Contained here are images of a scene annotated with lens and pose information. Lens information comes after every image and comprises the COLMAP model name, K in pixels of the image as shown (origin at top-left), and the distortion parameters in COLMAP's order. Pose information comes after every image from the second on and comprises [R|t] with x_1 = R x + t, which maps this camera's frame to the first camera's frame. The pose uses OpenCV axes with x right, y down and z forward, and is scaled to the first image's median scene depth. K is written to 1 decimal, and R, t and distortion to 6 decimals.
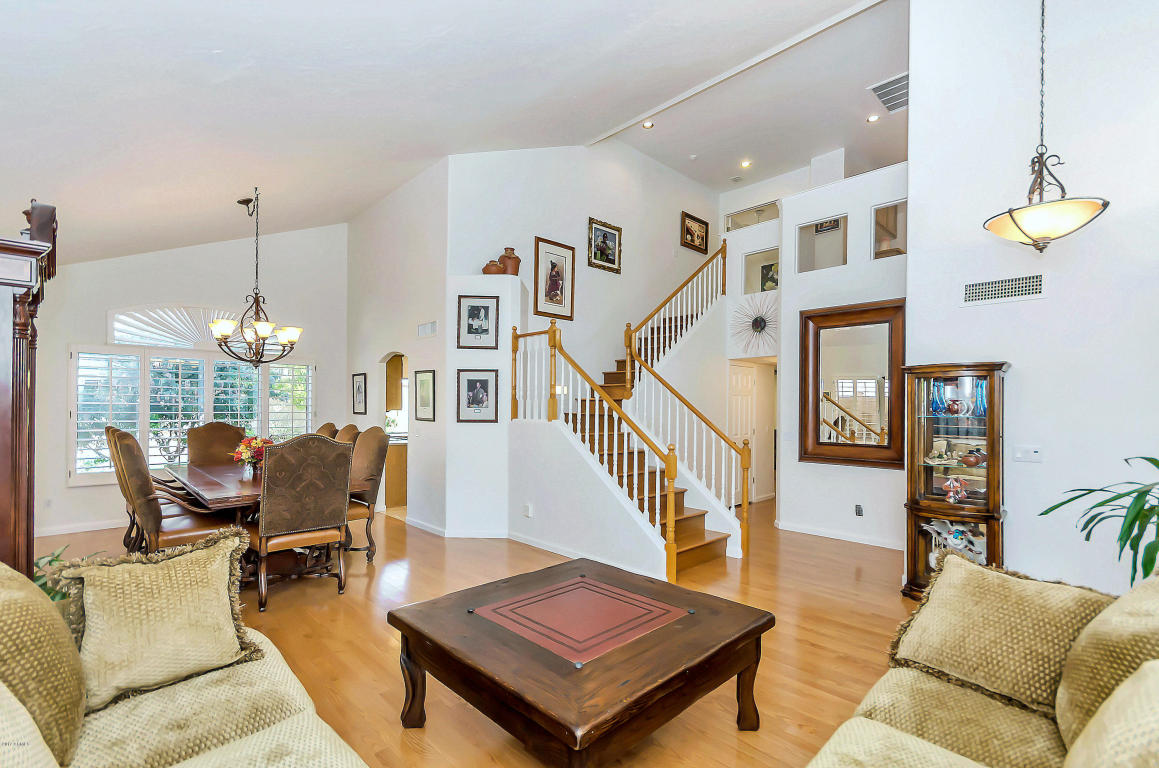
lens RADIAL K [[530.4, 0, 589.1], [0, 530.4, 410.0], [0, 0, 1]] dist [-0.003226, 0.000475]
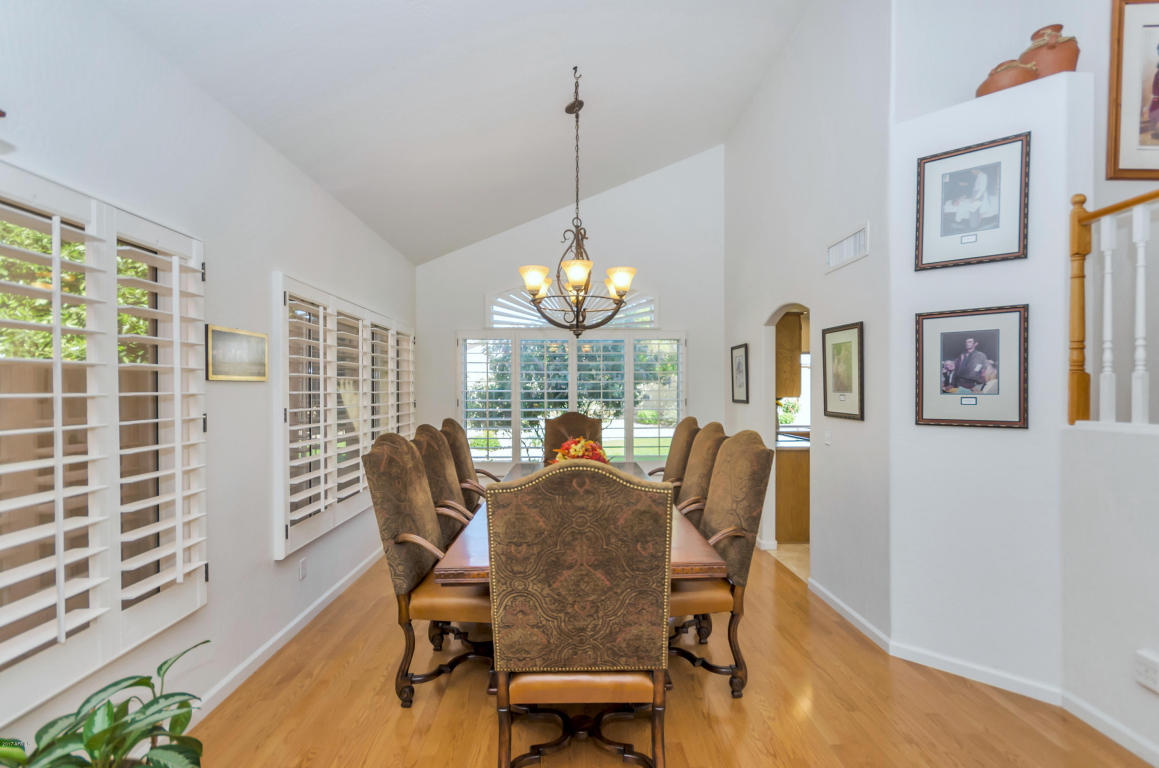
lens RADIAL K [[530.4, 0, 581.7], [0, 530.4, 392.9], [0, 0, 1]] dist [-0.003226, 0.000475]
pose [[0.742710, -0.004944, -0.669595, -0.153038], [0.004056, 0.999988, -0.002885, -0.005392], [0.669601, -0.000573, 0.742721, 0.440754]]
